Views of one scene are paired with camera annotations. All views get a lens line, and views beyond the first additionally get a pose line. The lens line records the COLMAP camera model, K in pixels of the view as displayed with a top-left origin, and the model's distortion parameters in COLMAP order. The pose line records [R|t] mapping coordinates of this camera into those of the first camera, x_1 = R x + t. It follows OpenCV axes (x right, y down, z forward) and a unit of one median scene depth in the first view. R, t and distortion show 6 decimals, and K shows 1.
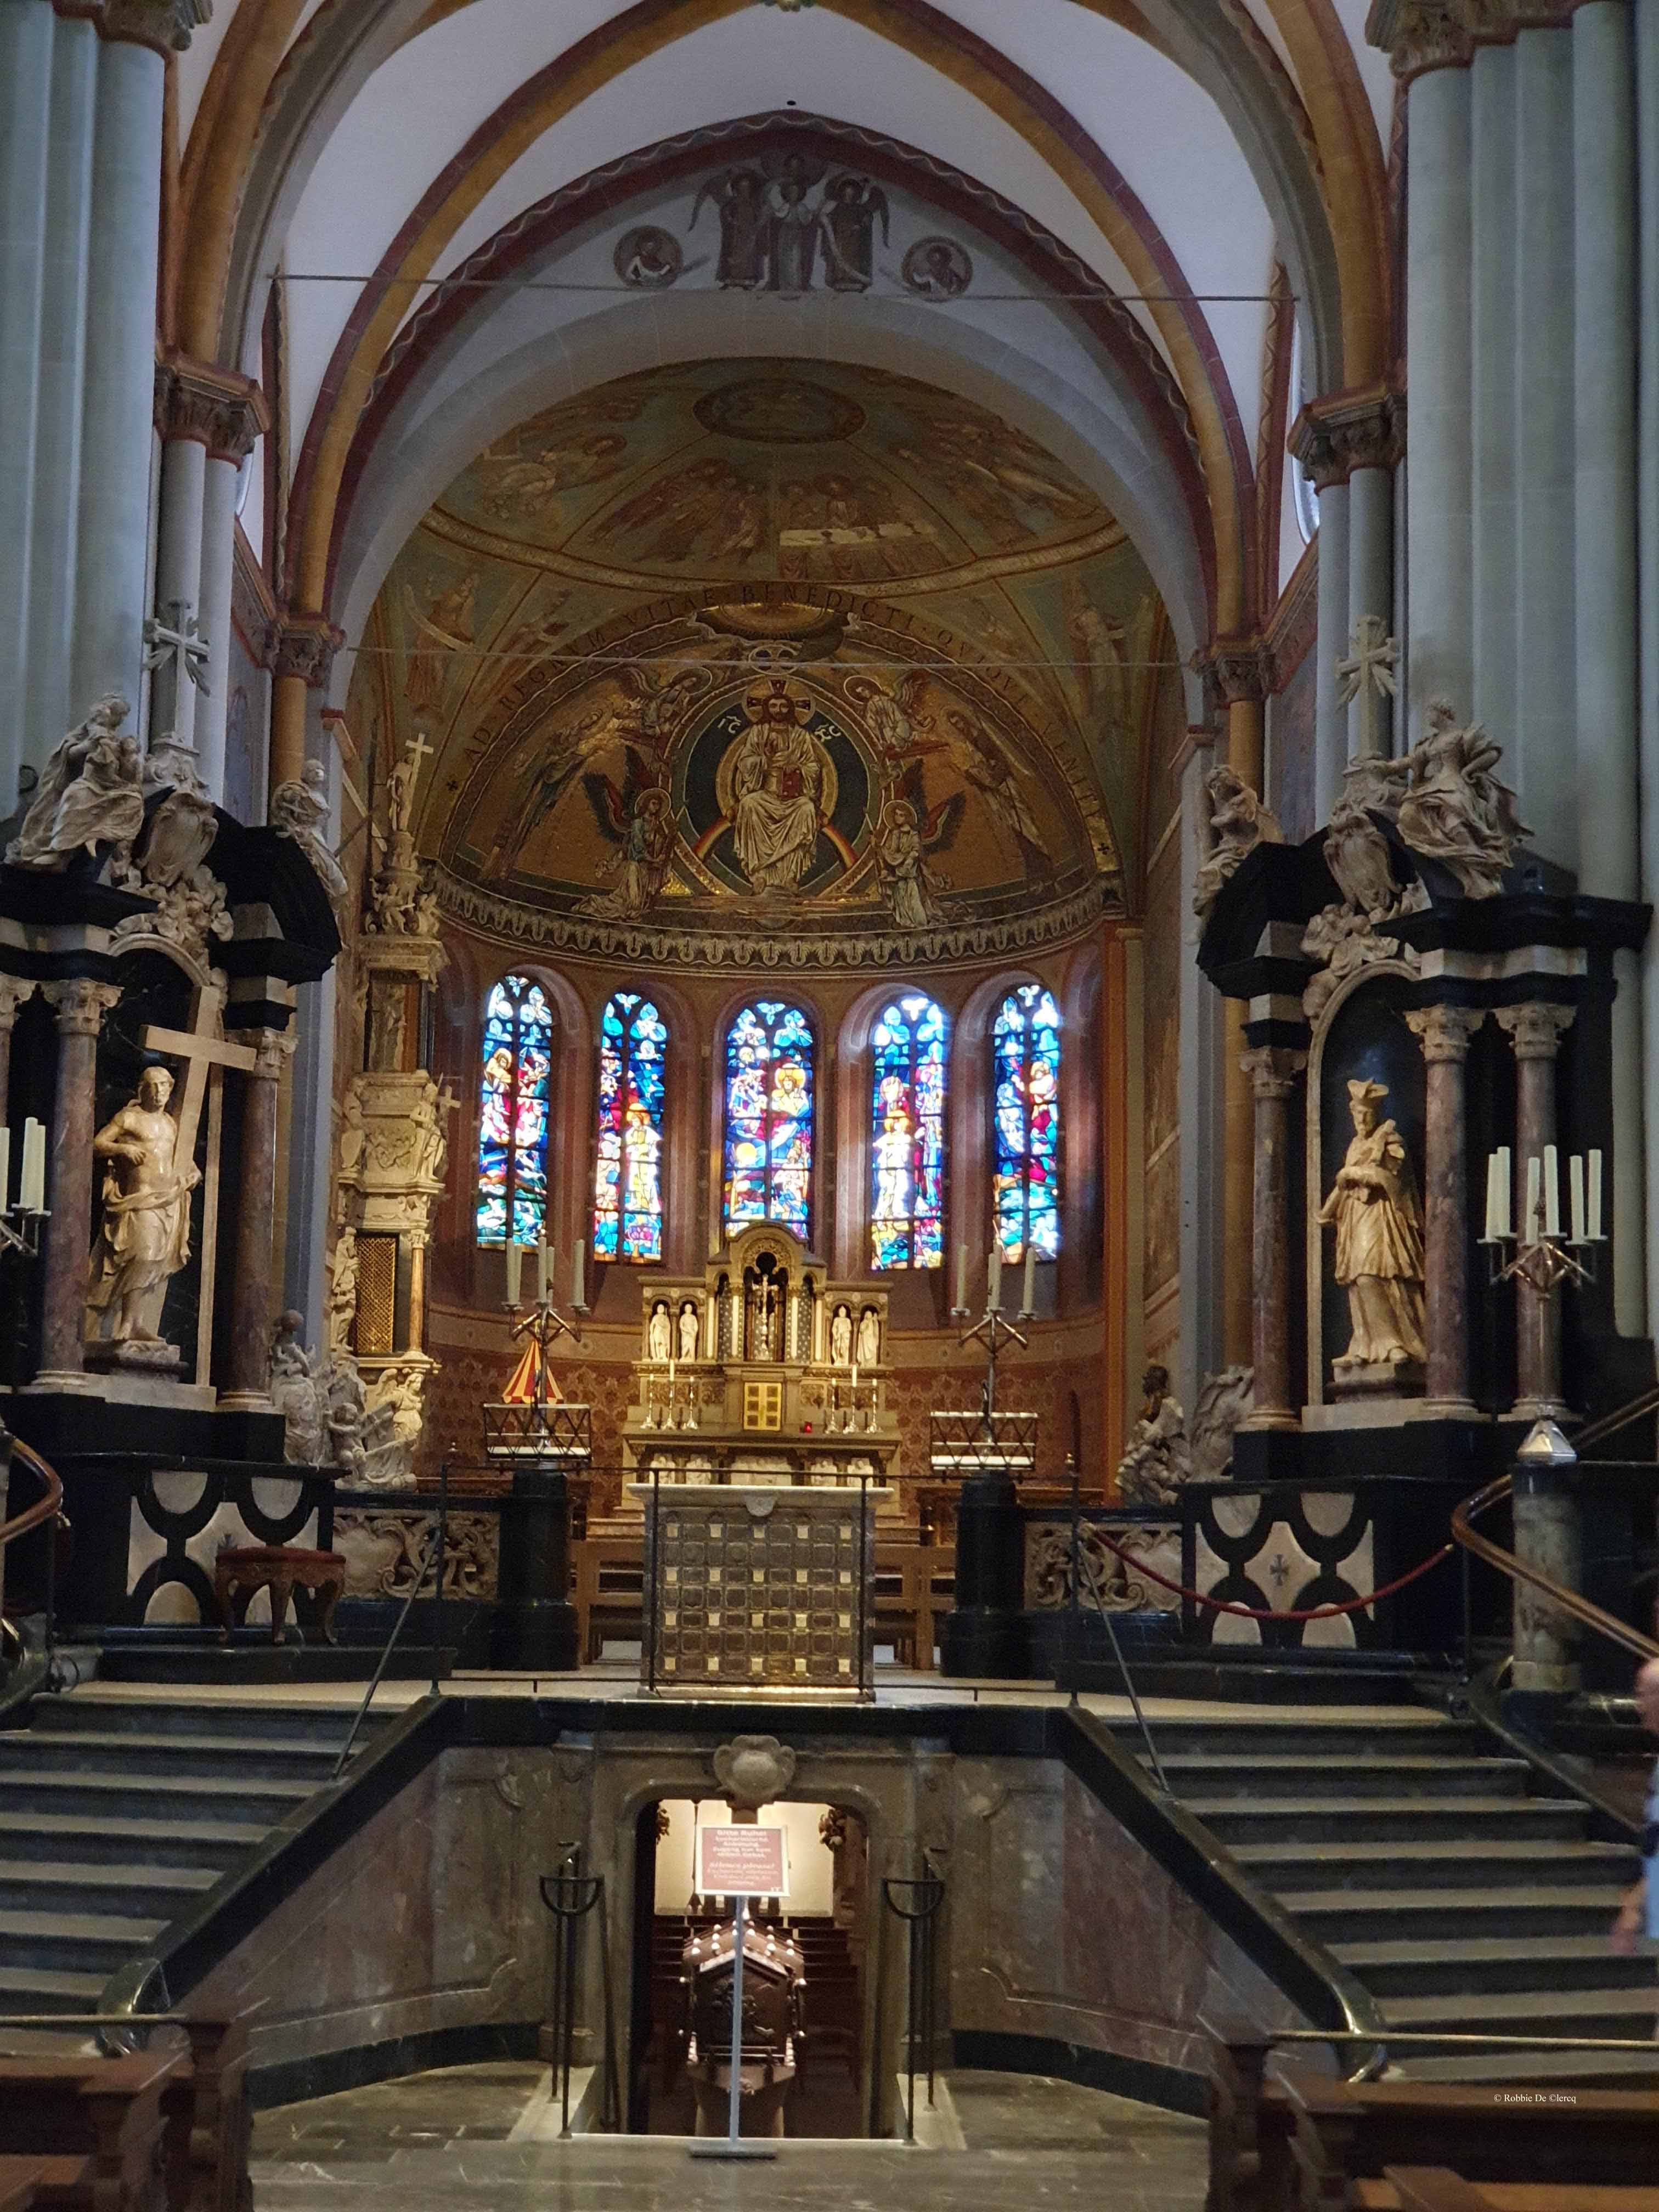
lens RADIAL K [[3721.4, 0, 831.8], [0, 3721.4, 1144.0], [0, 0, 1]] dist [0.016523, 0.115508]
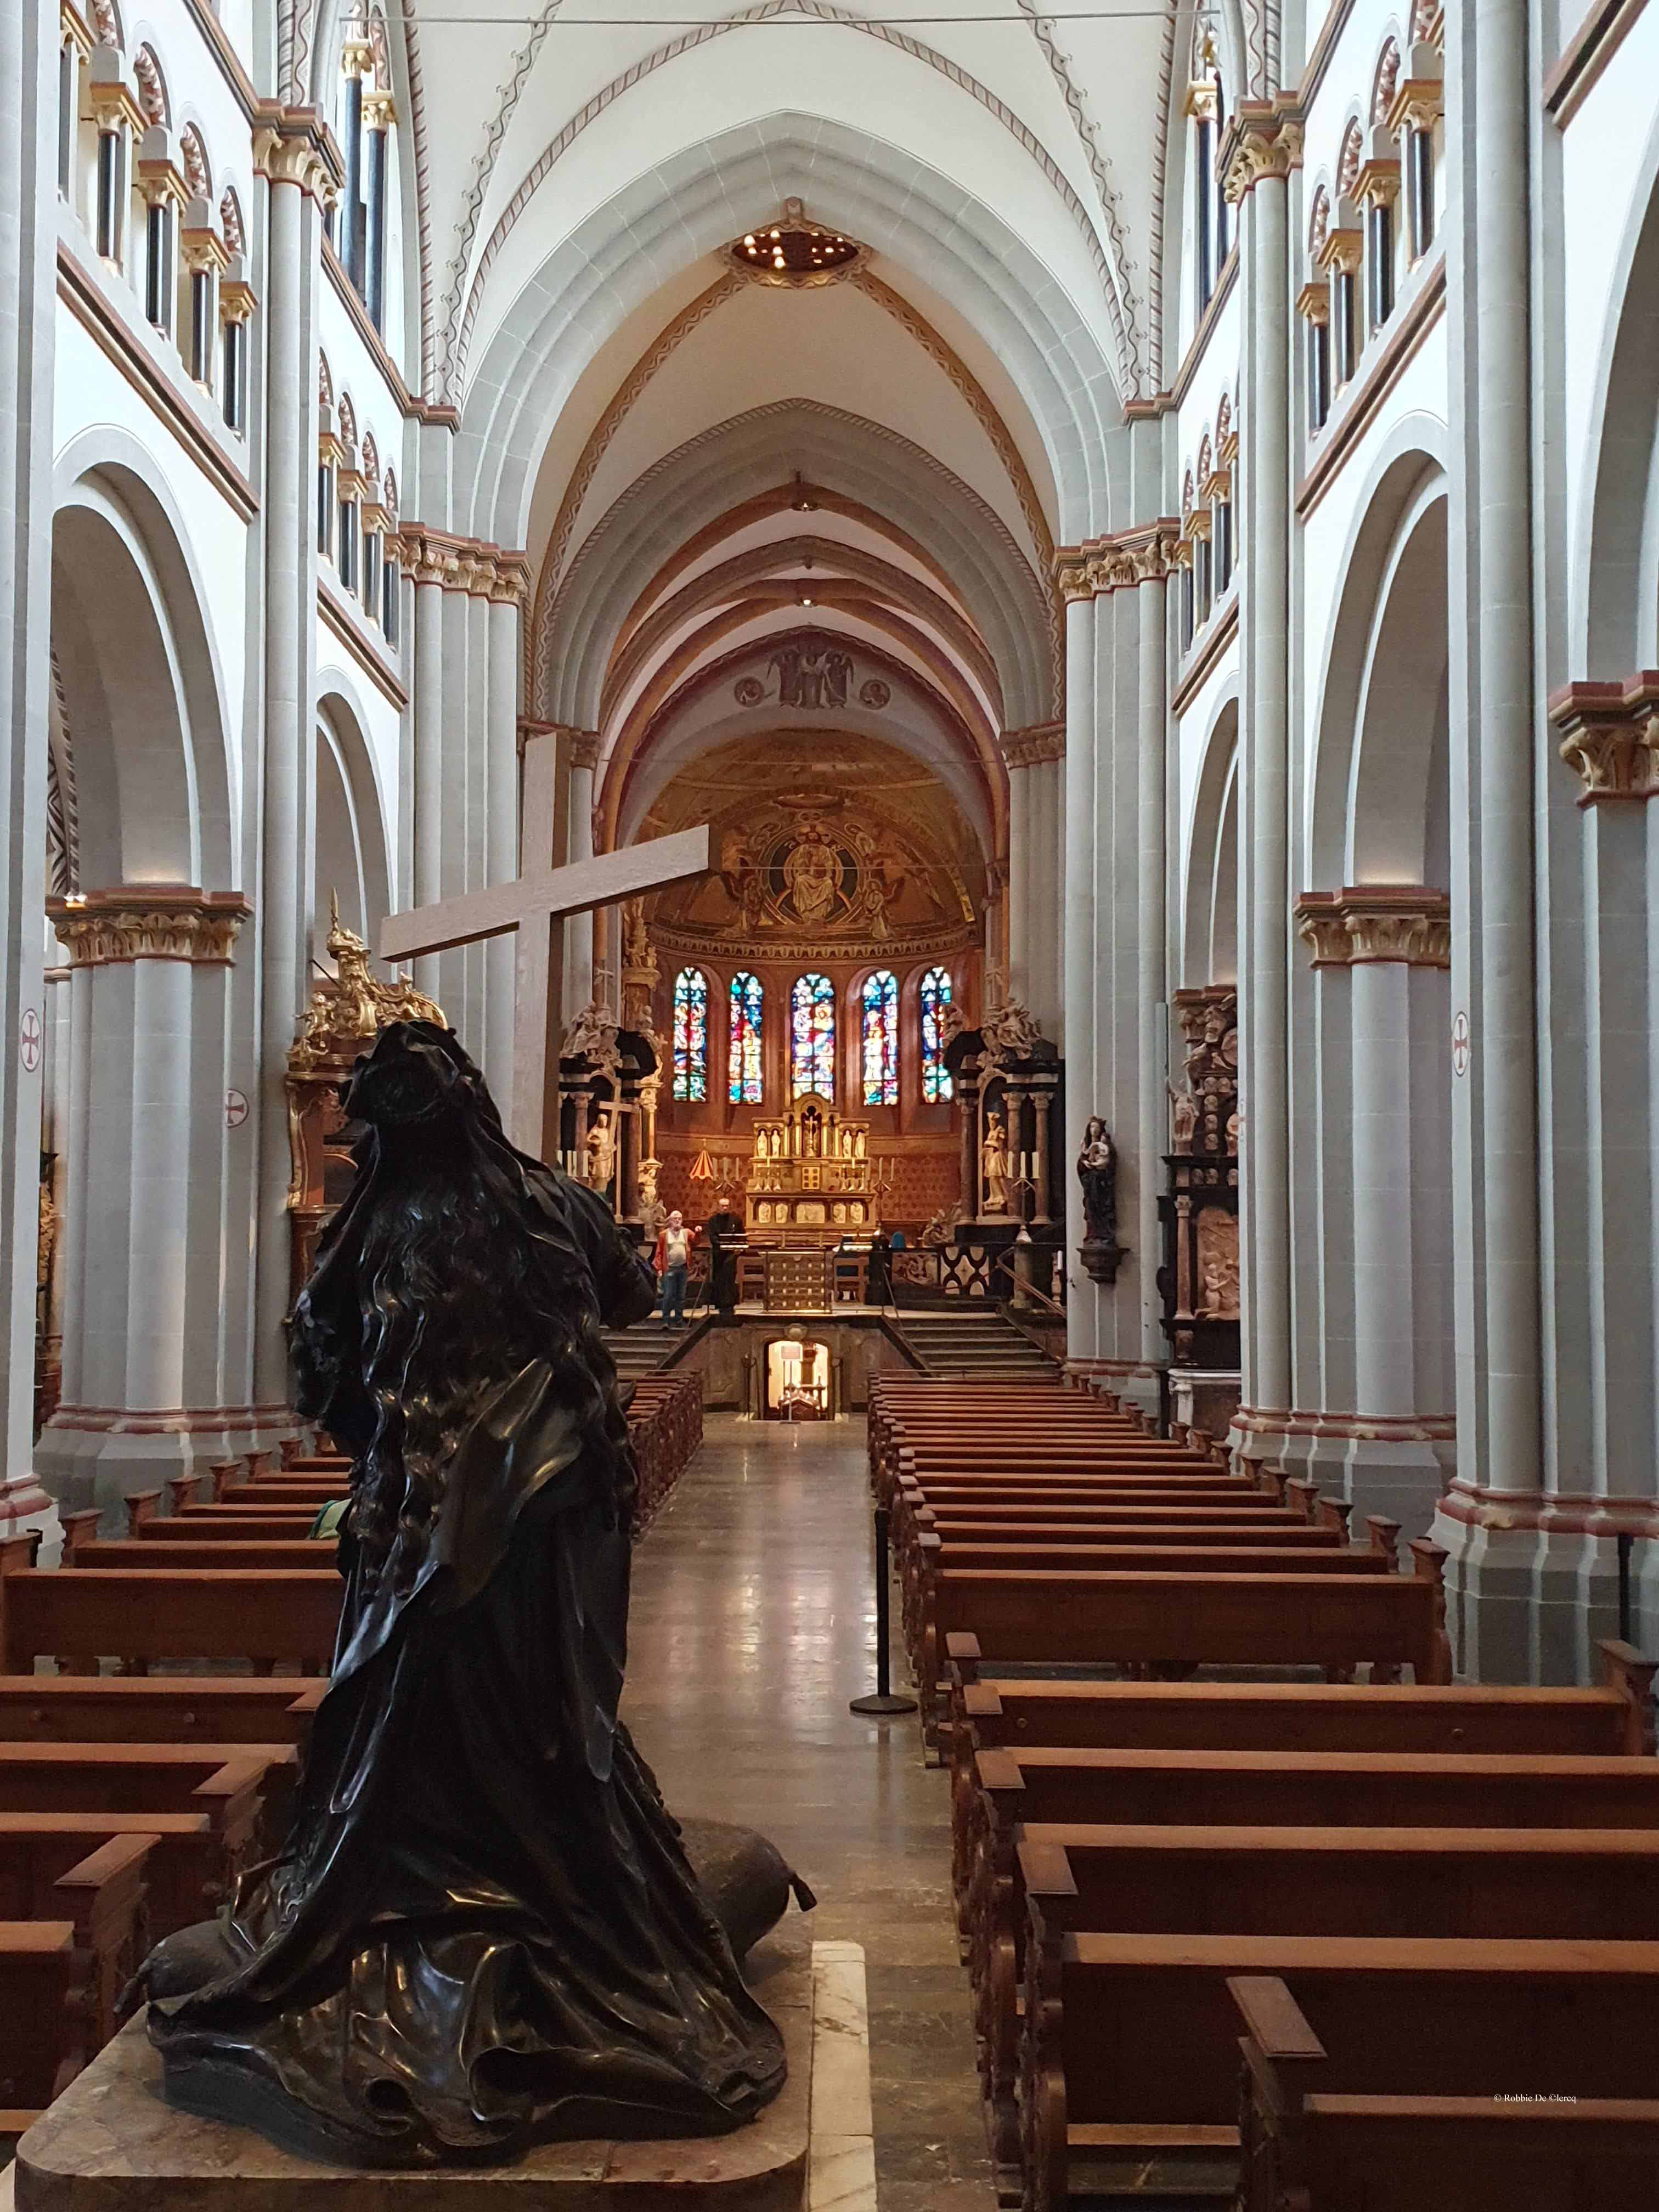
lens RADIAL K [[3024.6, 0, 829.7], [0, 3024.6, 1136.4], [0, 0, 1]] dist [0.243906, -0.843644]
pose [[0.999643, -0.016105, -0.021337, 0.027696], [0.017964, 0.995779, 0.090011, -0.102434], [0.019797, -0.090362, 0.995712, -0.683665]]
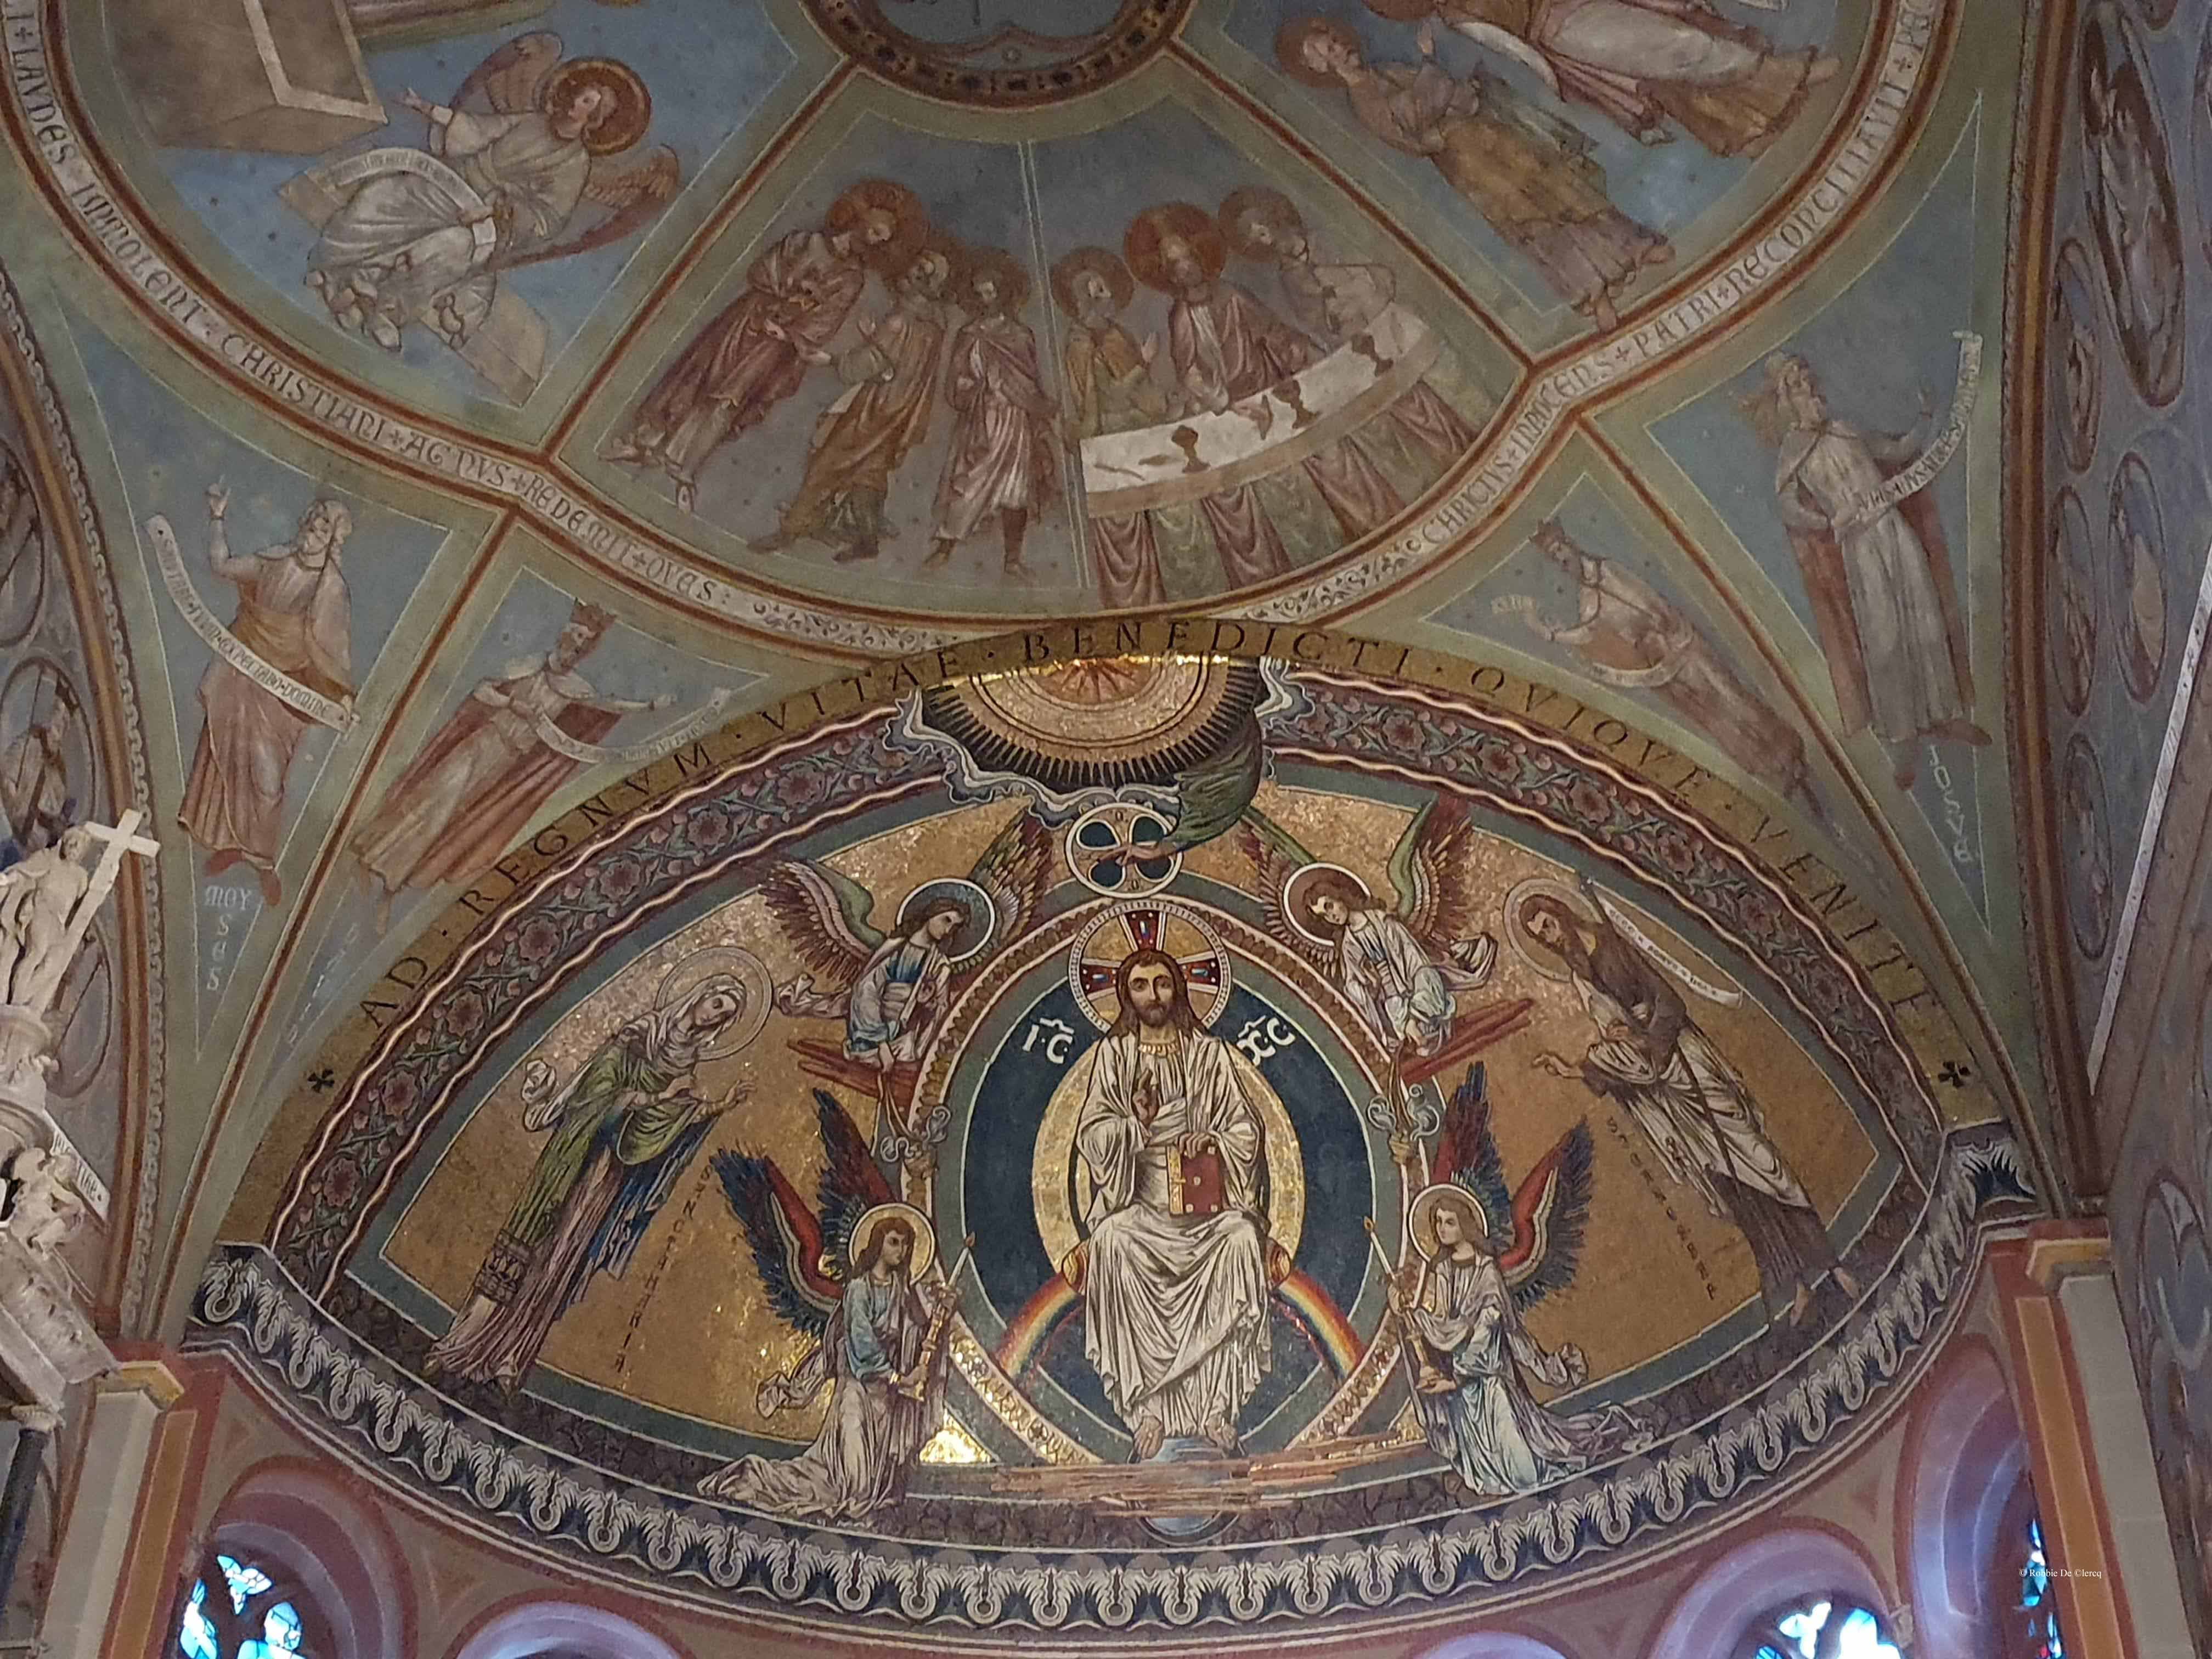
lens RADIAL K [[3024.6, 0, 1163.8], [0, 3024.6, 838.5], [0, 0, 1]] dist [0.243906, -0.843644]
pose [[0.990405, -0.093414, -0.101846, 0.026060], [0.029691, 0.863575, -0.503345, 0.051601], [0.134971, 0.495491, 0.858063, 0.672060]]
